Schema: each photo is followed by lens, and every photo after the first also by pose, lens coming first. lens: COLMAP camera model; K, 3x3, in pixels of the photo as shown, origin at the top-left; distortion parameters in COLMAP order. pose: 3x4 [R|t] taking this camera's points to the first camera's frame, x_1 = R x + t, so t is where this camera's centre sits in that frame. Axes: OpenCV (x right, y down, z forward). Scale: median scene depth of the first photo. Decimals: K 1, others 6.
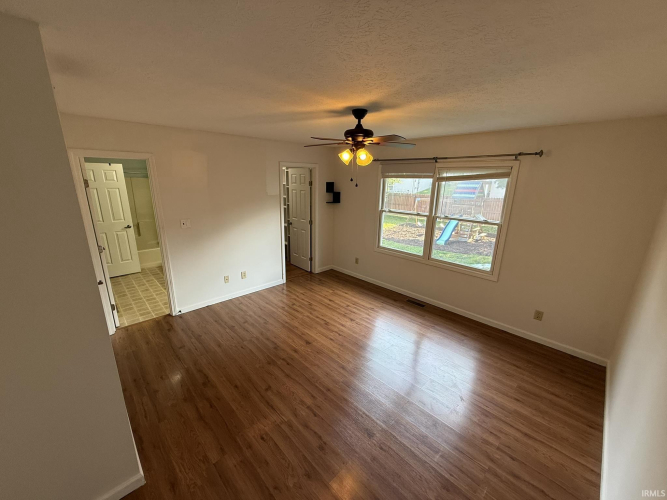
lens RADIAL K [[265.0, 0, 331.8], [0, 265.0, 250.5], [0, 0, 1]] dist [-0.000721, 0.000082]
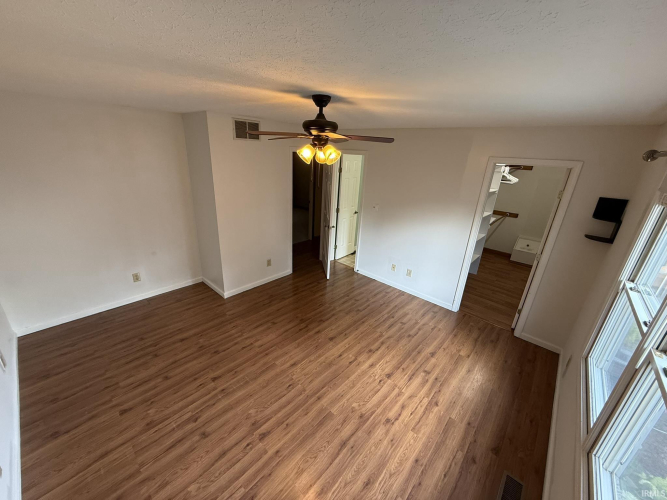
lens RADIAL K [[265.0, 0, 331.8], [0, 265.0, 250.5], [0, 0, 1]] dist [-0.000721, 0.000082]
pose [[0.075694, 0.337212, -0.938381, 0.661579], [-0.314743, 0.901049, 0.298408, -0.226994], [0.946154, 0.272761, 0.174339, 0.652876]]
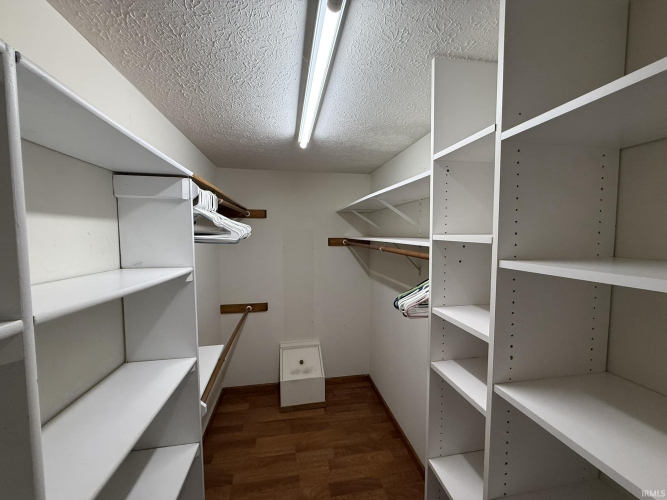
lens RADIAL K [[265.0, 0, 331.8], [0, 265.0, 250.5], [0, 0, 1]] dist [-0.000721, 0.000082]
pose [[0.829566, 0.019428, -0.558071, 0.137195], [-0.135164, 0.976662, -0.166919, -0.297112], [0.541804, 0.213902, 0.812831, 1.073427]]
